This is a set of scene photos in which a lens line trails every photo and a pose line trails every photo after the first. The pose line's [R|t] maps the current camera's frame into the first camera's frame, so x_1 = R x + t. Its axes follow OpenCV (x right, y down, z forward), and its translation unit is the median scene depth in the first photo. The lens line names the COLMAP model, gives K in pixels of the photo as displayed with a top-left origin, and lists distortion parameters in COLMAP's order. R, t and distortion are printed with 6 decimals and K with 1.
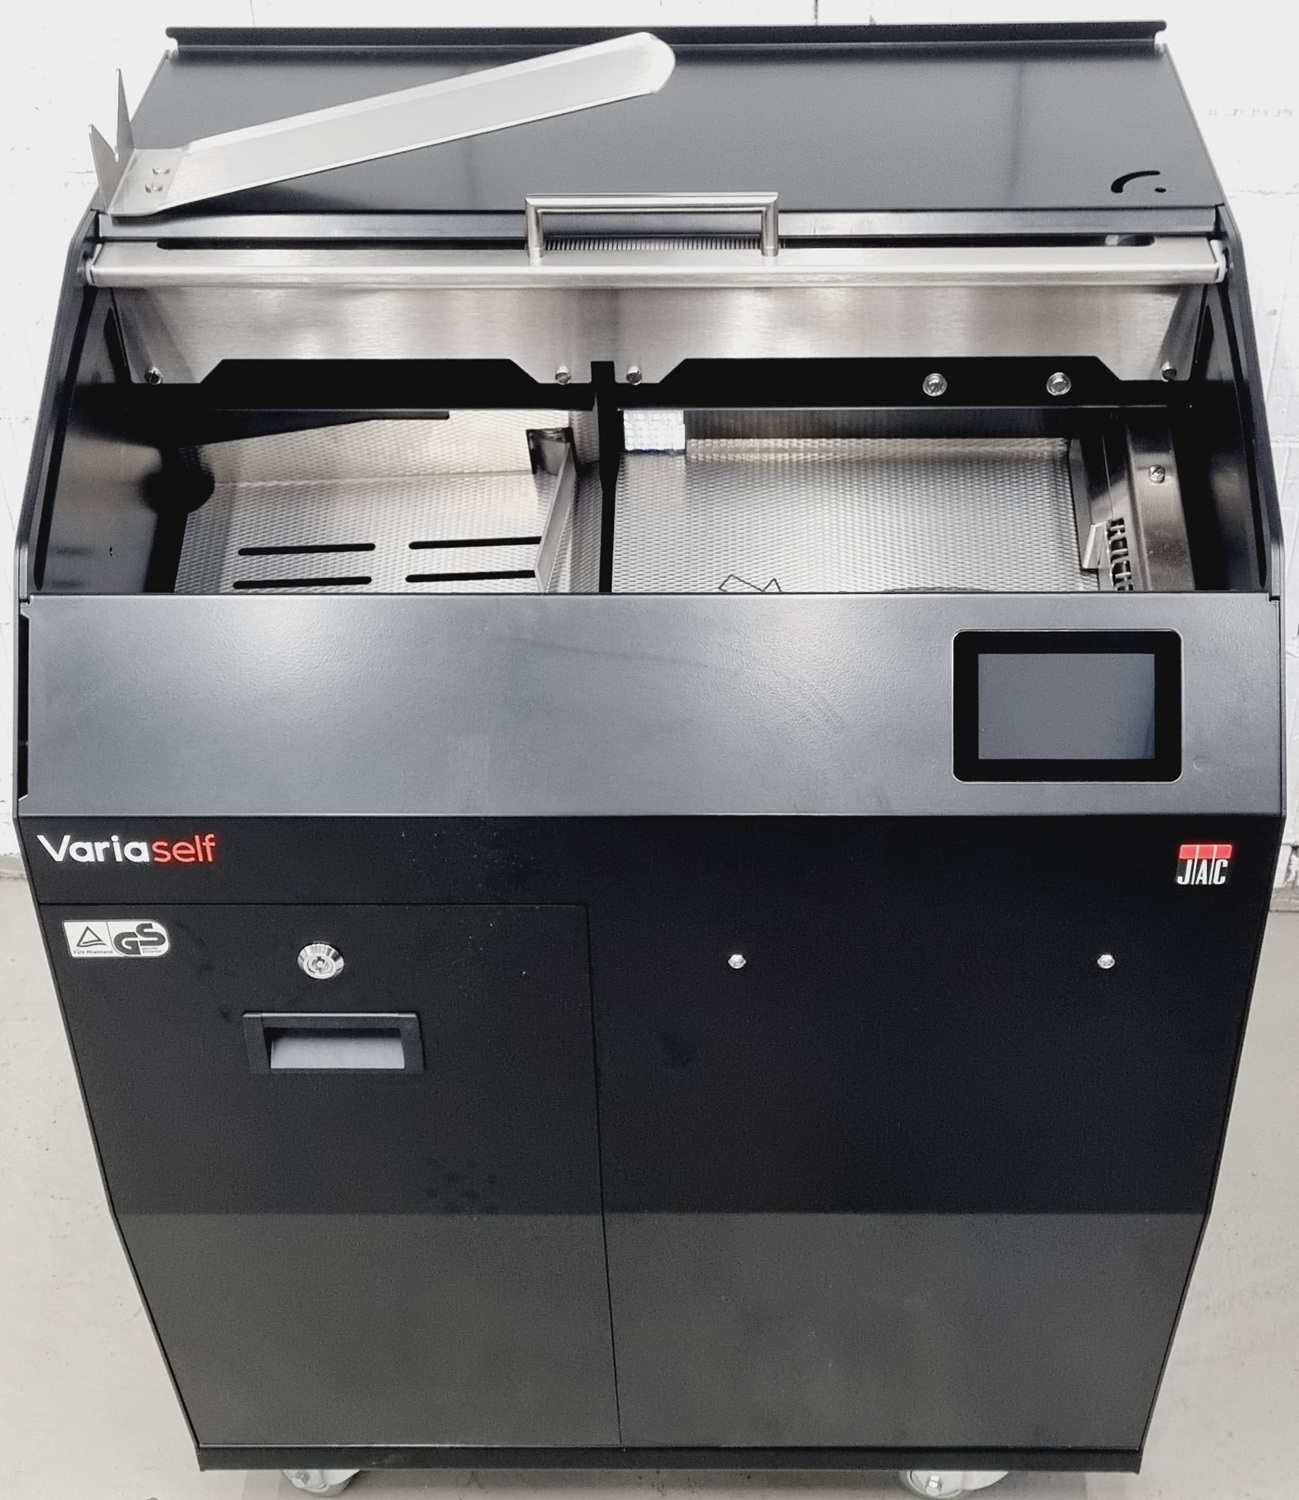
lens RADIAL K [[2273.3, 0, 689.4], [0, 2273.3, 923.7], [0, 0, 1]] dist [0.024137, 0.034950]
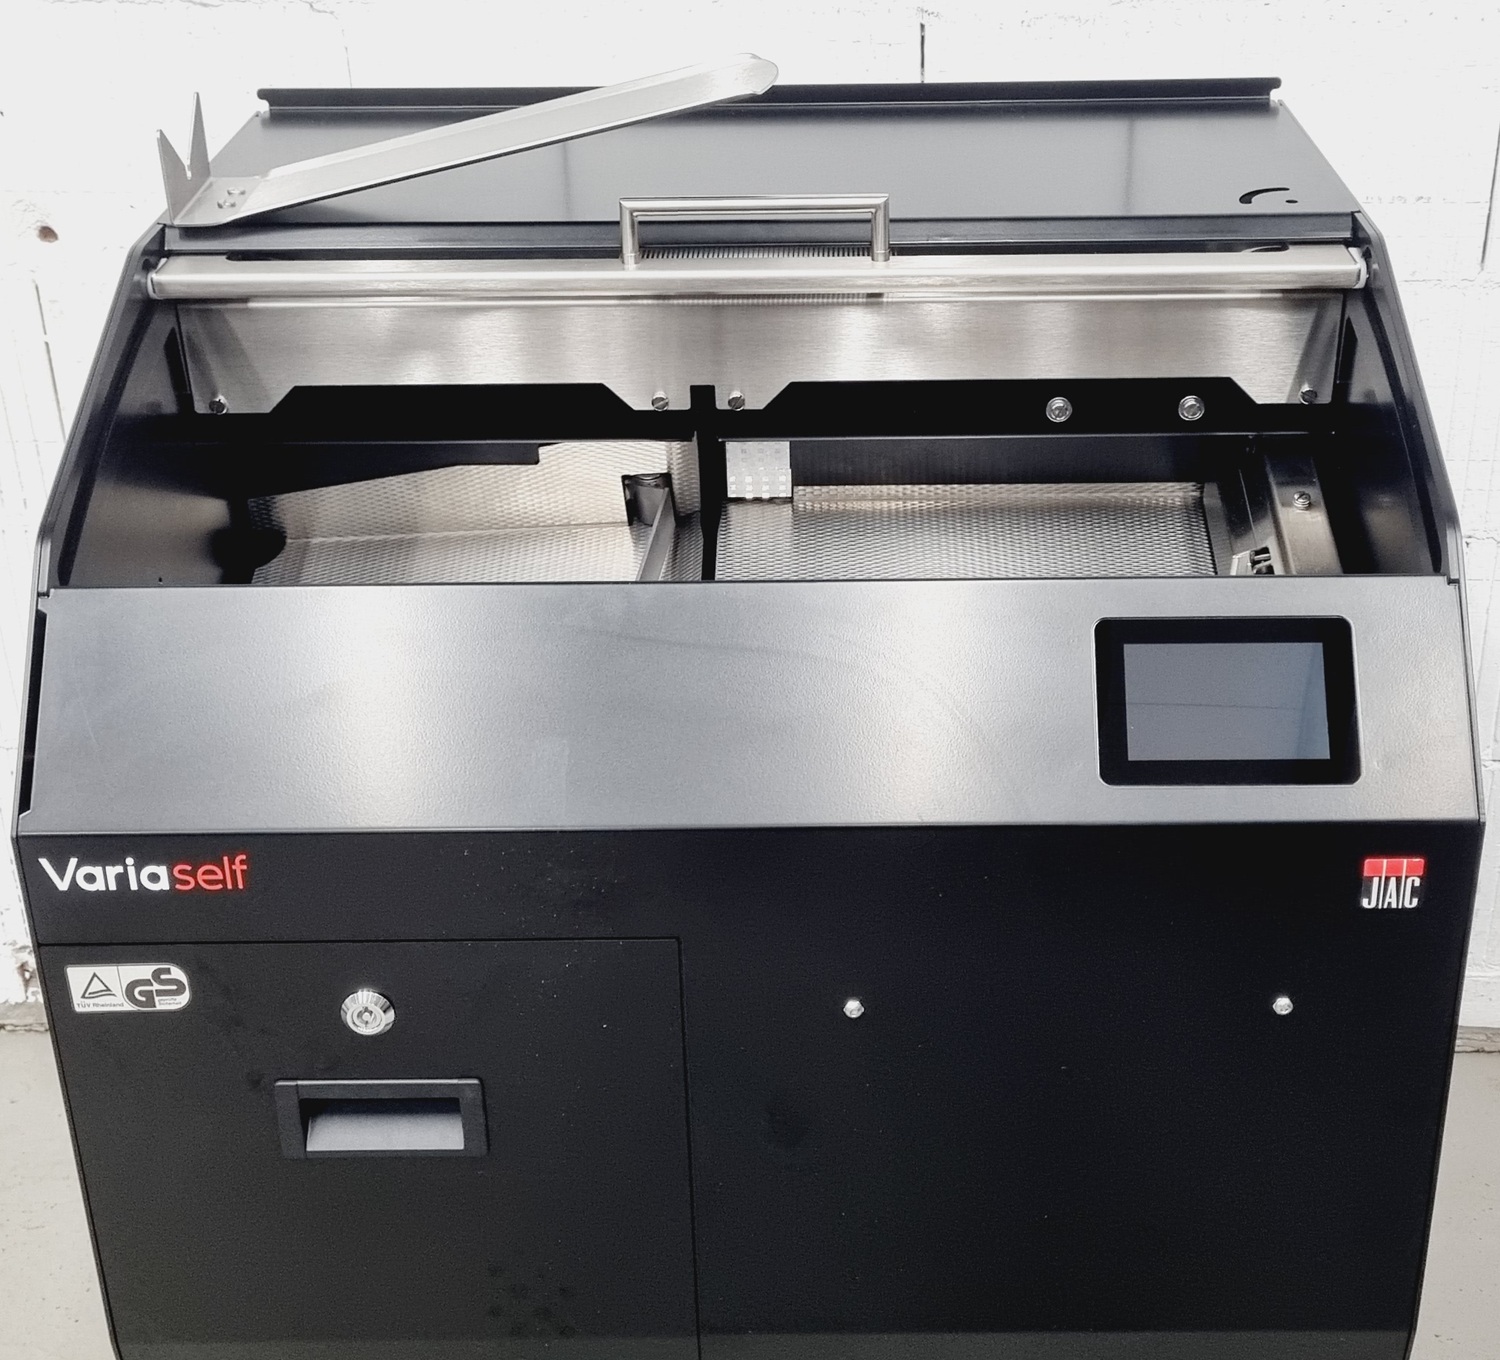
lens RADIAL K [[2215.3, 0, 825.5], [0, 2215.3, 682.9], [0, 0, 1]] dist [0.039109, 0.010598]
pose [[0.999923, -0.005388, 0.011142, 0.001605], [0.007704, 0.975560, -0.219597, 0.077404], [-0.009687, 0.219666, 0.975527, 0.150529]]
